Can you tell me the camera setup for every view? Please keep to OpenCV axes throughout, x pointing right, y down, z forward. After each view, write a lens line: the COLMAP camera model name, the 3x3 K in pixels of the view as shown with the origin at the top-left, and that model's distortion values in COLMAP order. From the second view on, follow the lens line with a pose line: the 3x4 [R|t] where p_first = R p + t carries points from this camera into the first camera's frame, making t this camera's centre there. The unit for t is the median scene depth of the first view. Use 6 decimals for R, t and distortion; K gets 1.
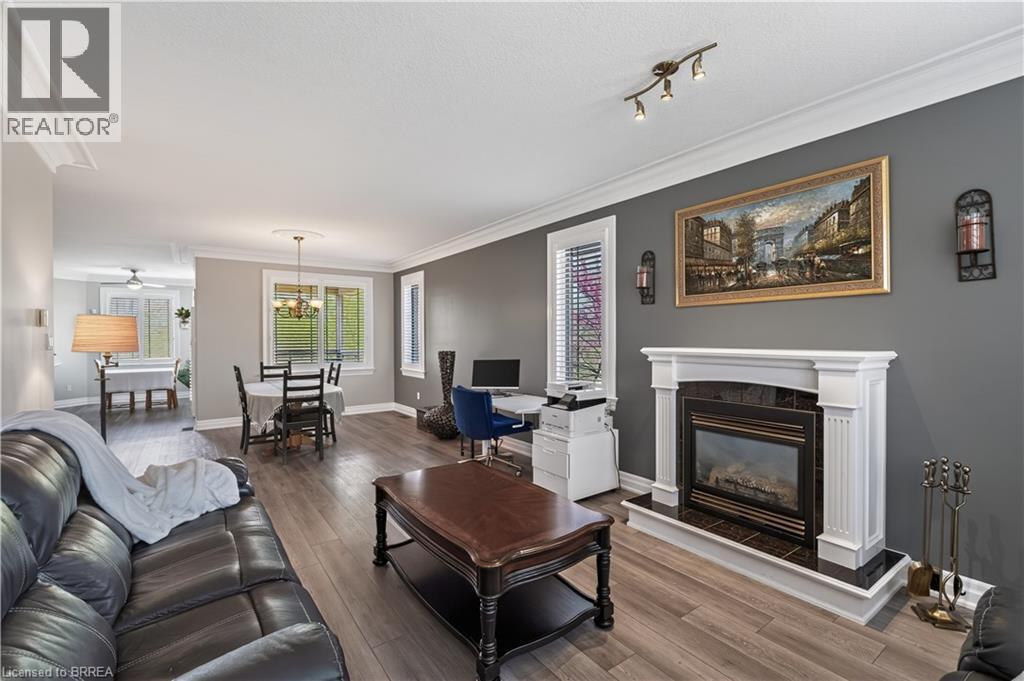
lens RADIAL K [[460.1, 0, 509.8], [0, 460.1, 340.0], [0, 0, 1]] dist [0.001197, -0.001254]
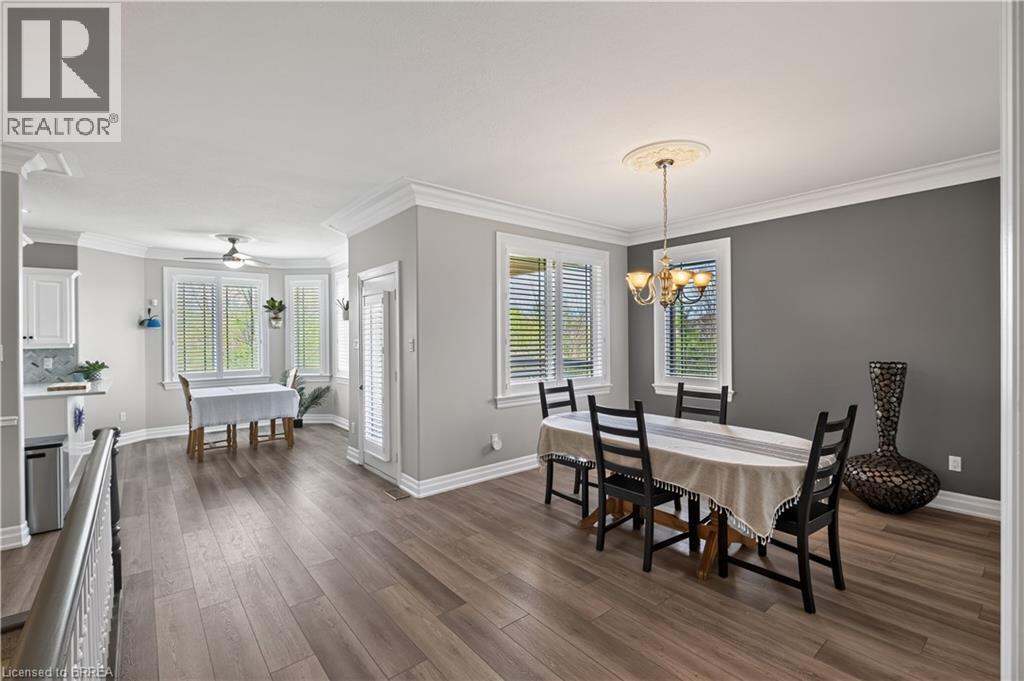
lens RADIAL K [[460.1, 0, 514.9], [0, 460.1, 340.2], [0, 0, 1]] dist [0.001197, -0.001254]
pose [[0.997508, -0.005384, 0.070345, -0.484430], [0.005195, 0.999982, 0.002866, -0.006292], [-0.070359, -0.002494, 0.997519, 0.326163]]
